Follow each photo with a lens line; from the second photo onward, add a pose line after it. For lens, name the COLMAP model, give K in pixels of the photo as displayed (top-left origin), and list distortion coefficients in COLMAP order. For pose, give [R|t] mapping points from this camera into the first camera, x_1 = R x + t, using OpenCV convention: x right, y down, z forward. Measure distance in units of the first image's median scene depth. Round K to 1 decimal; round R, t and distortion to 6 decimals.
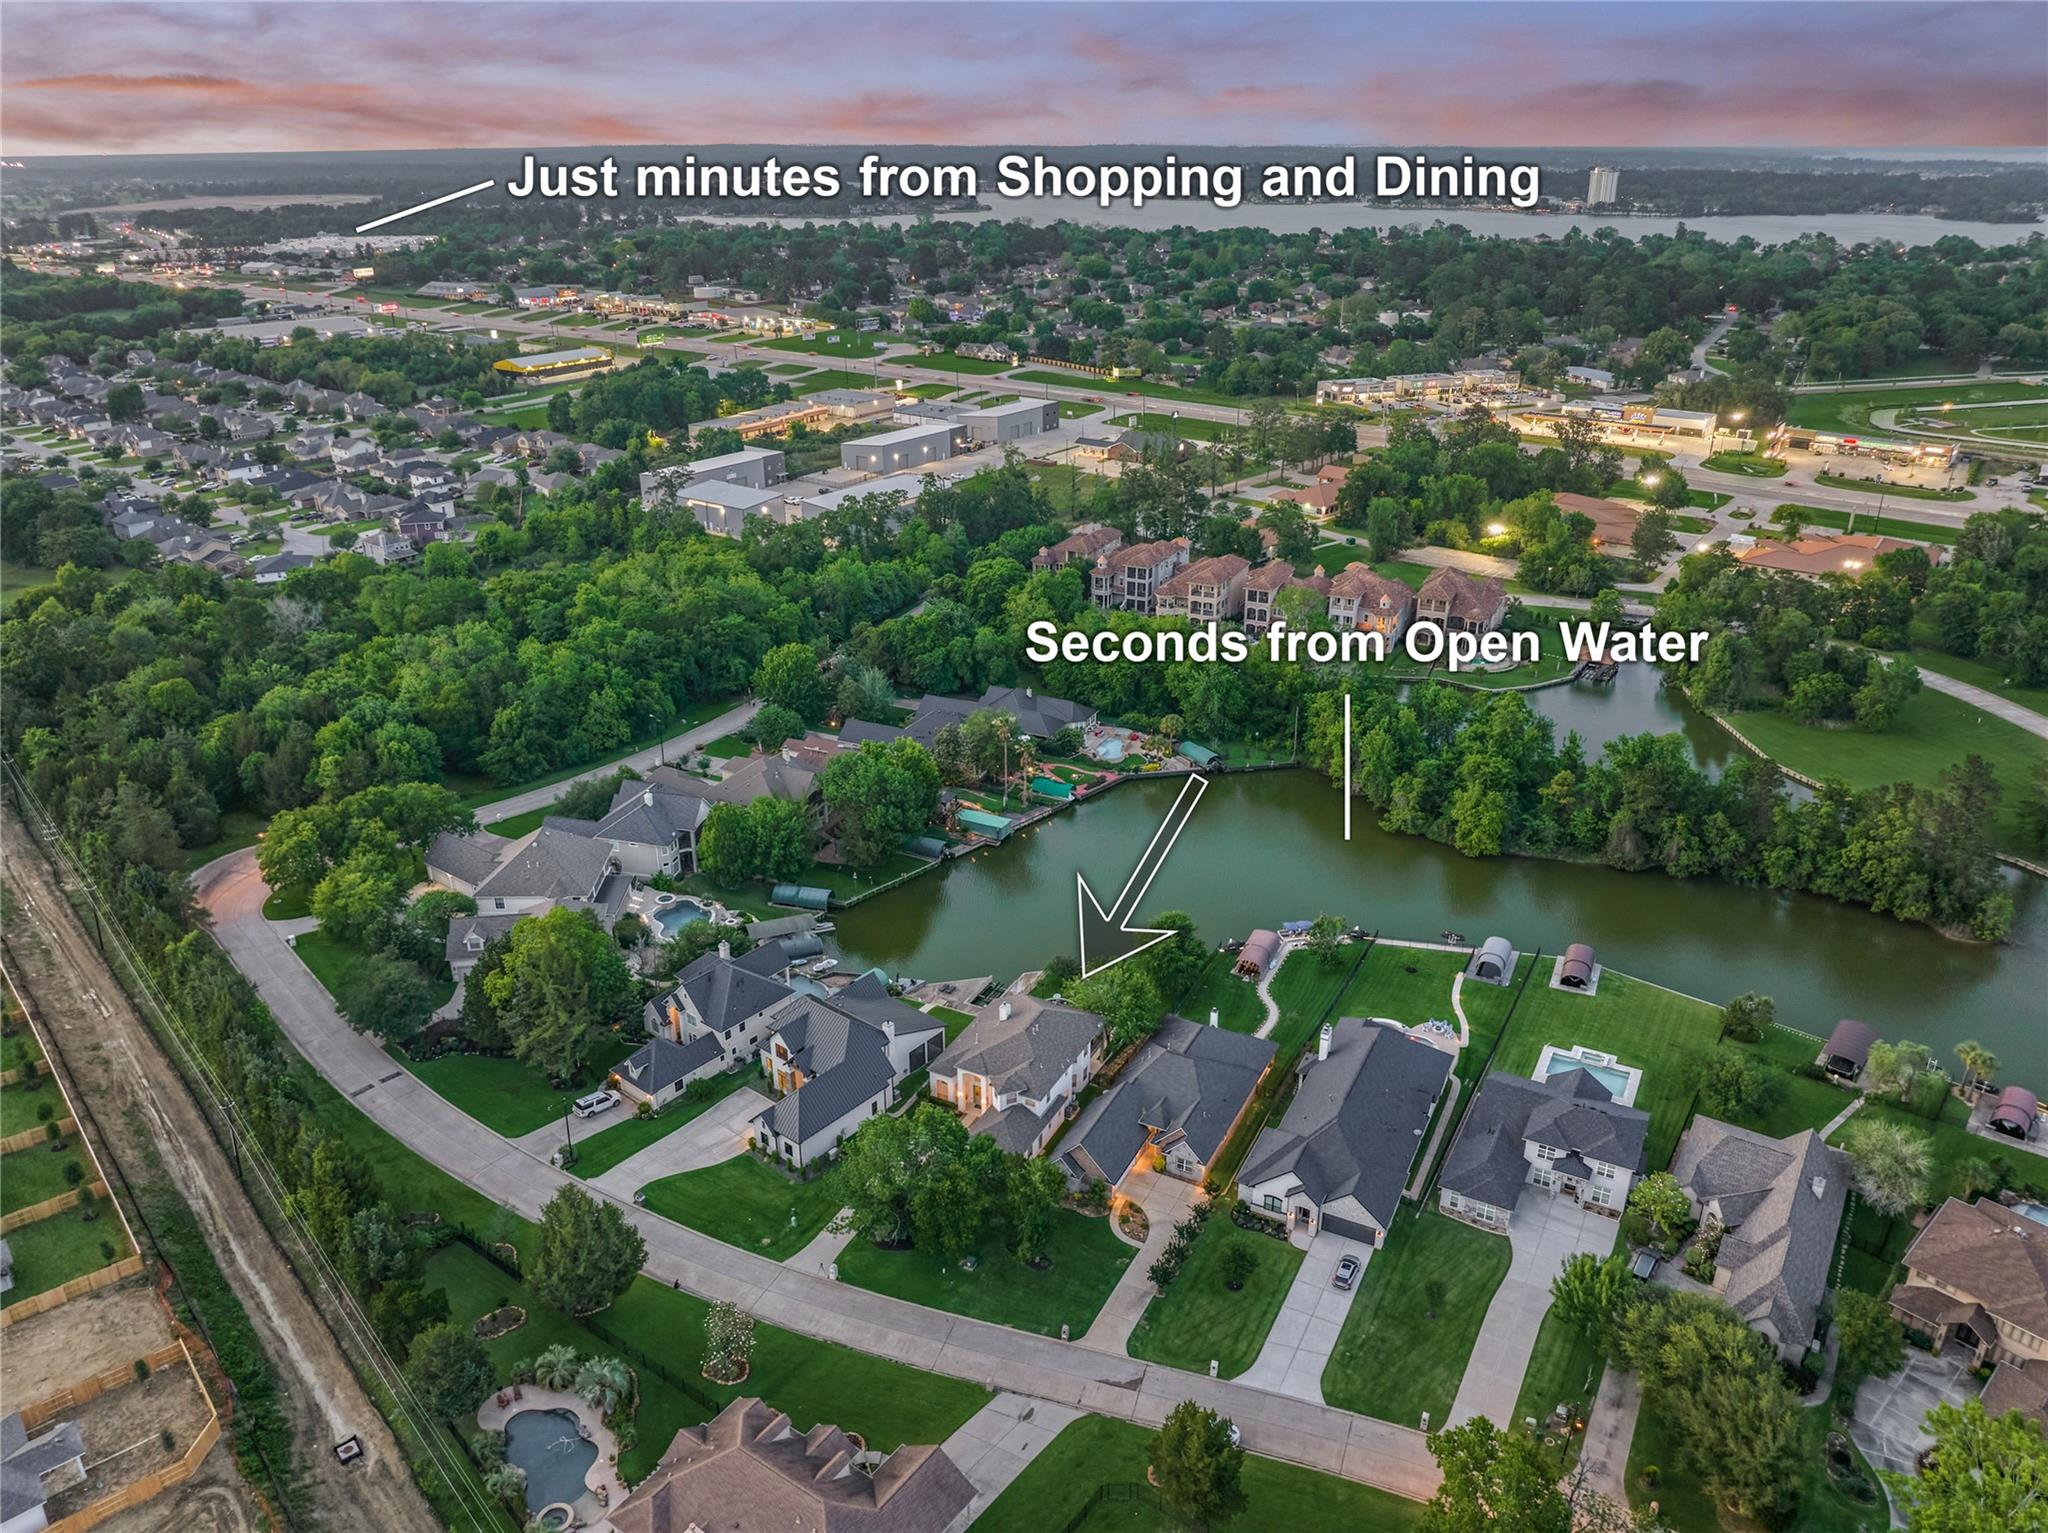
lens RADIAL K [[1481.4, 0, 1019.1], [0, 1481.4, 774.5], [0, 0, 1]] dist [-0.037104, -0.003334]
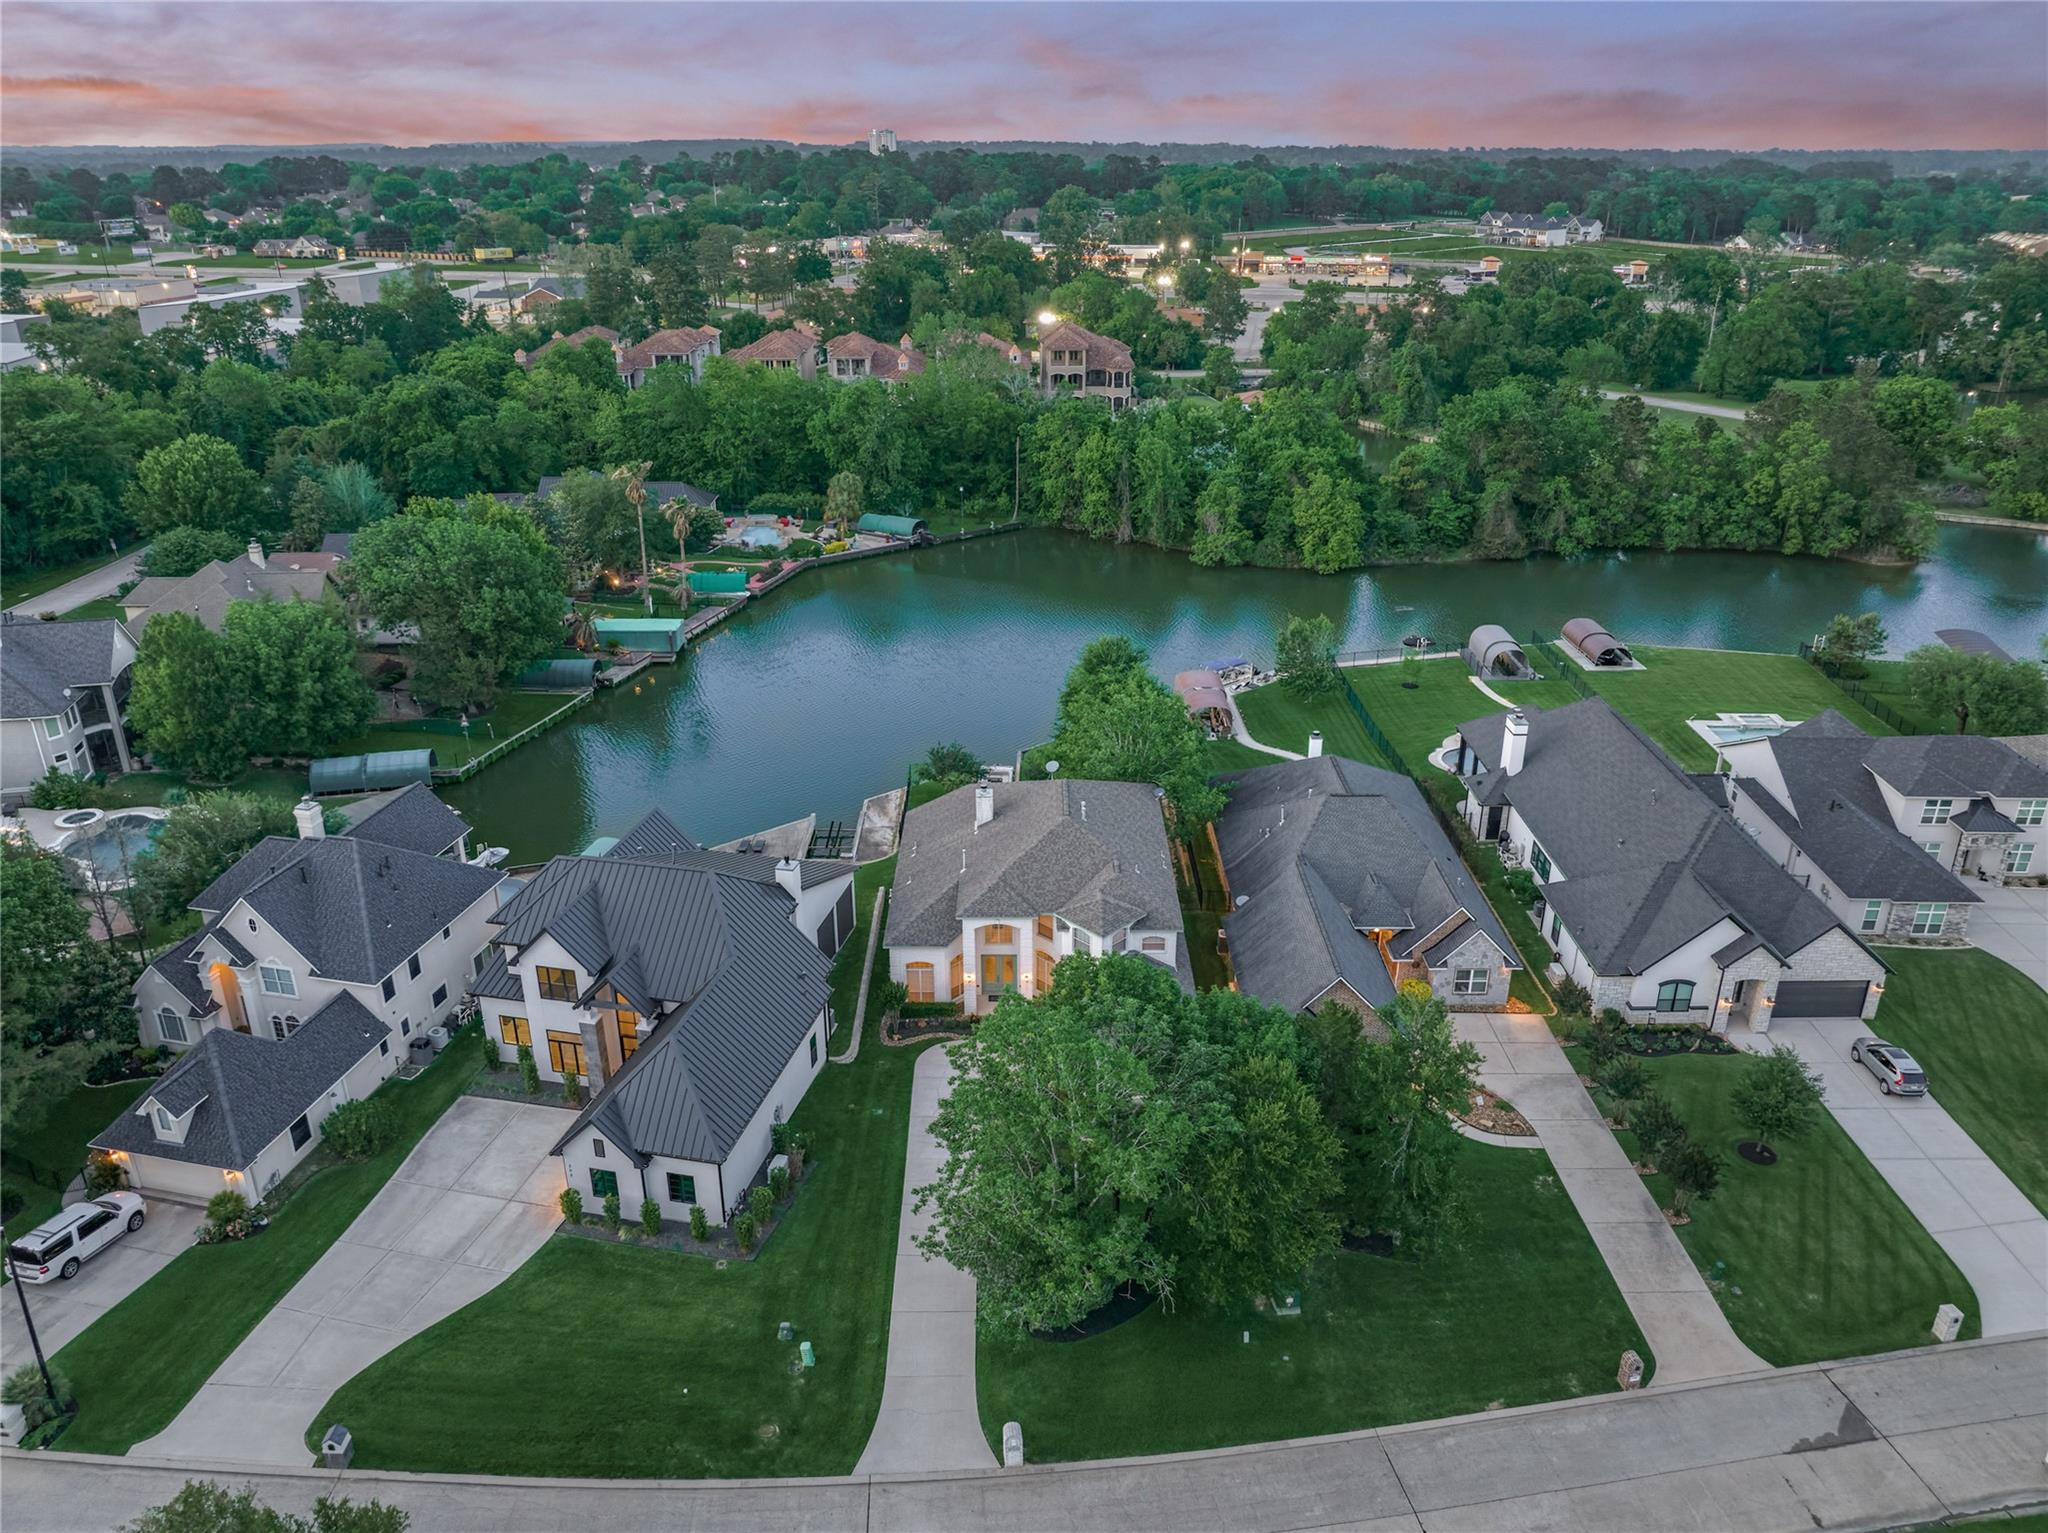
lens RADIAL K [[1481.4, 0, 1030.2], [0, 1481.4, 762.7], [0, 0, 1]] dist [-0.037104, -0.003334]
pose [[0.887503, -0.177485, 0.425251, -0.199930], [0.185872, 0.982326, 0.022072, 0.137651], [-0.421652, 0.059453, 0.904806, 0.545293]]
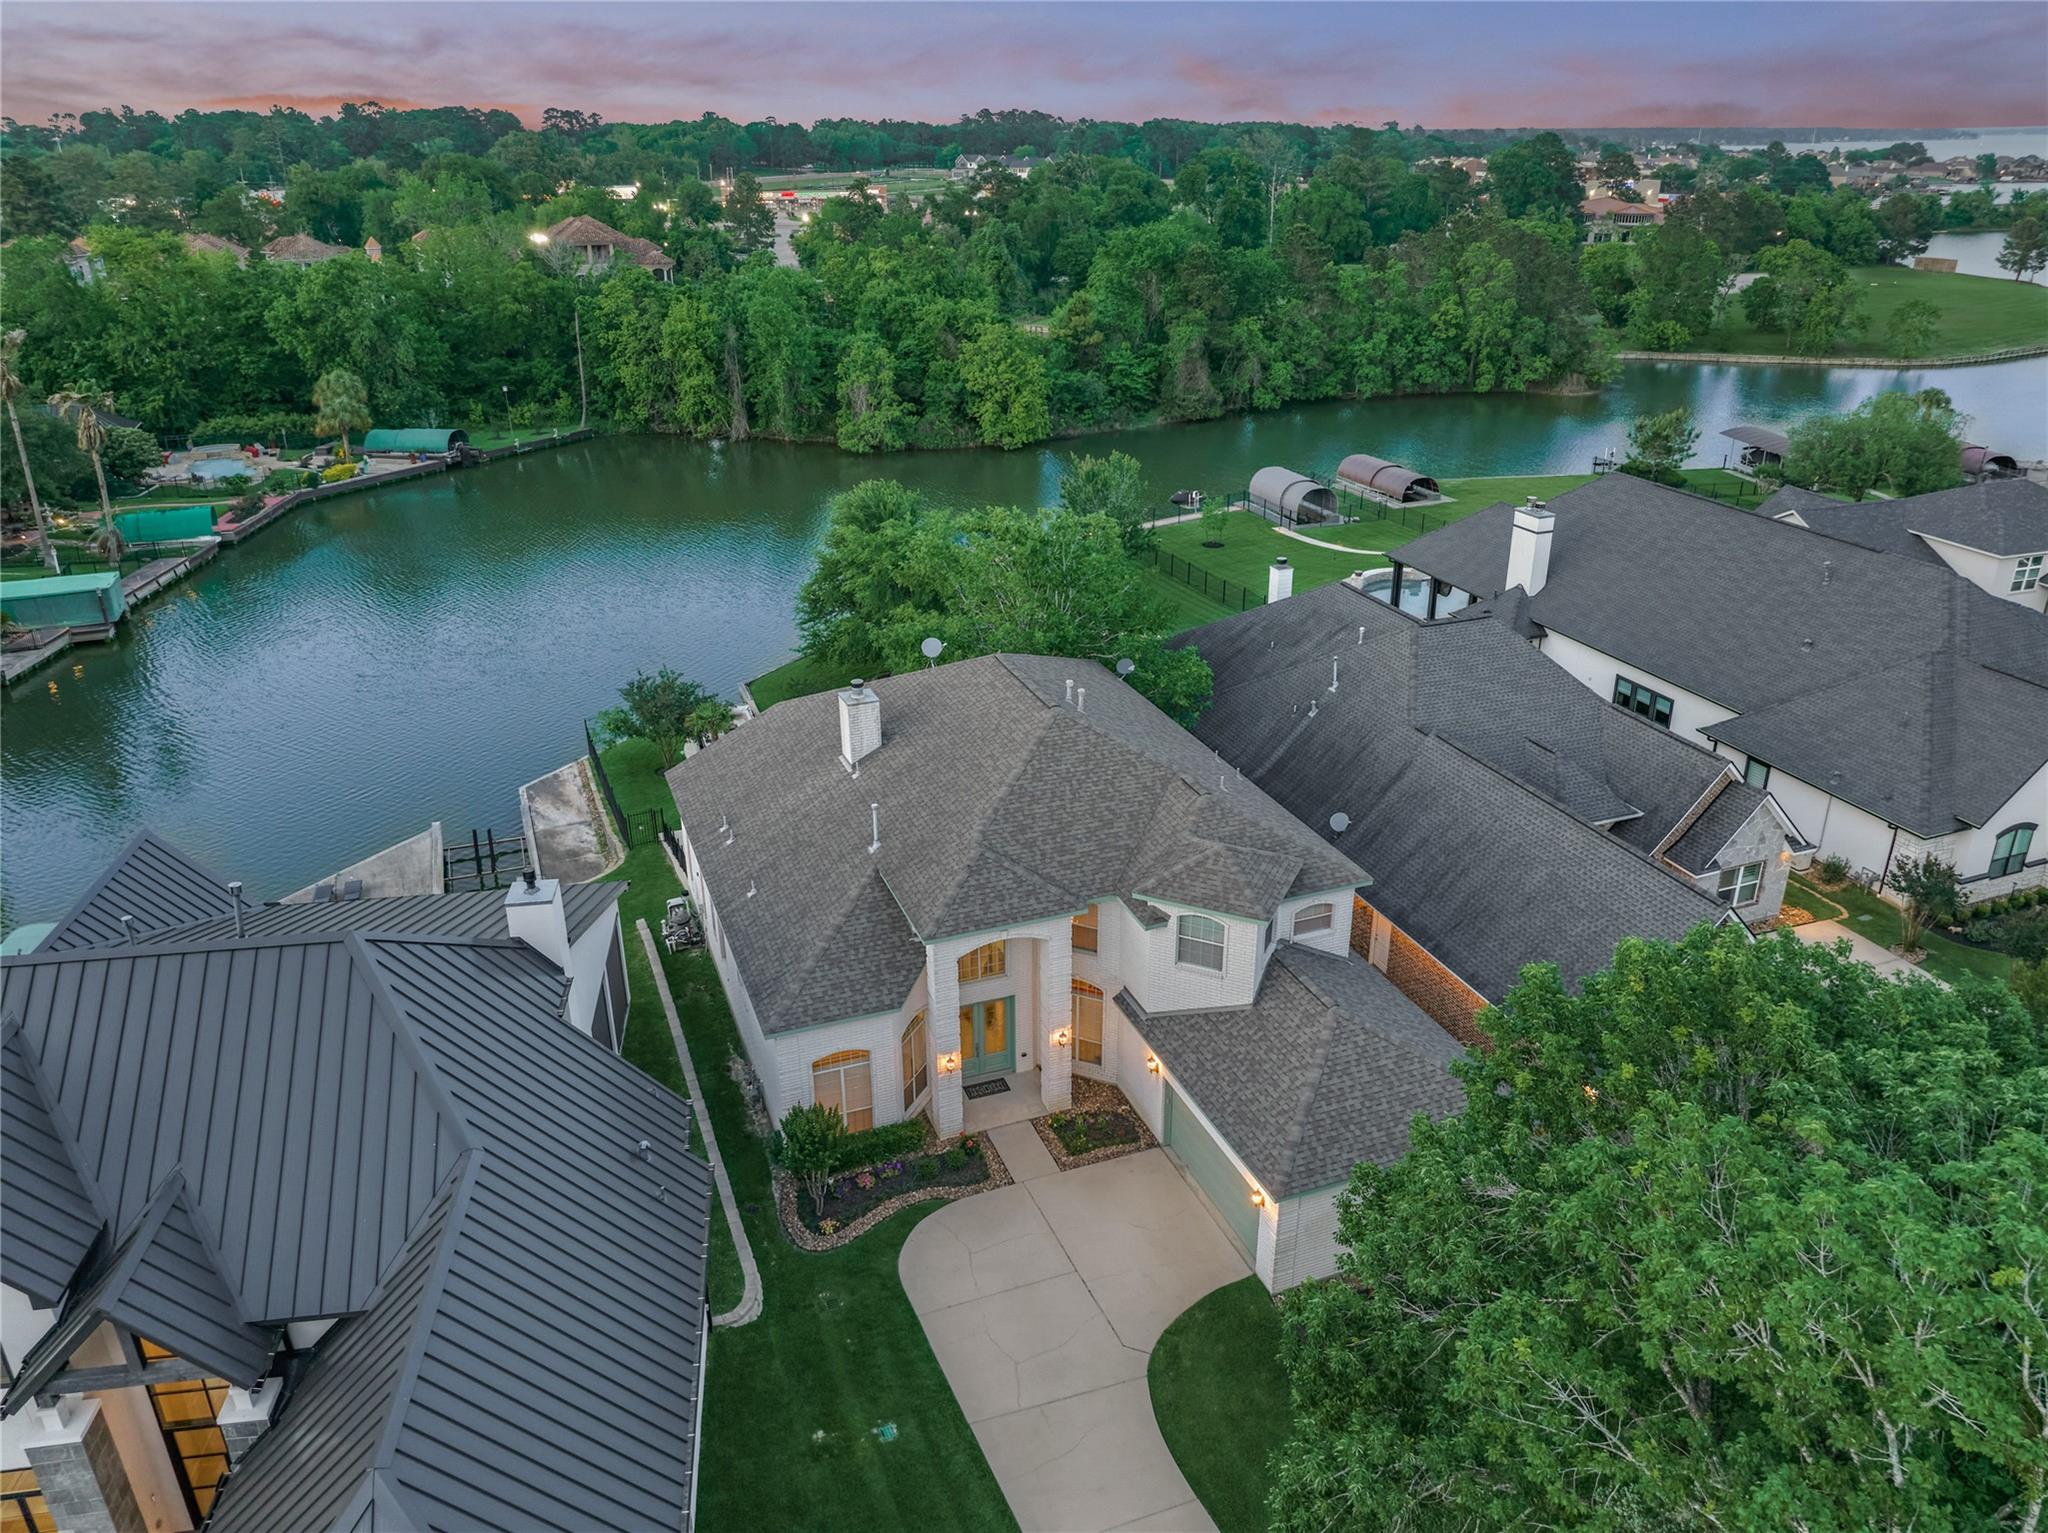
lens RADIAL K [[1481.4, 0, 1038.0], [0, 1481.4, 751.8], [0, 0, 1]] dist [-0.037104, -0.003334]
pose [[0.663876, -0.292323, 0.688343, -0.162358], [0.309900, 0.945224, 0.102530, 0.147958], [-0.680611, 0.145251, 0.718103, 0.792525]]
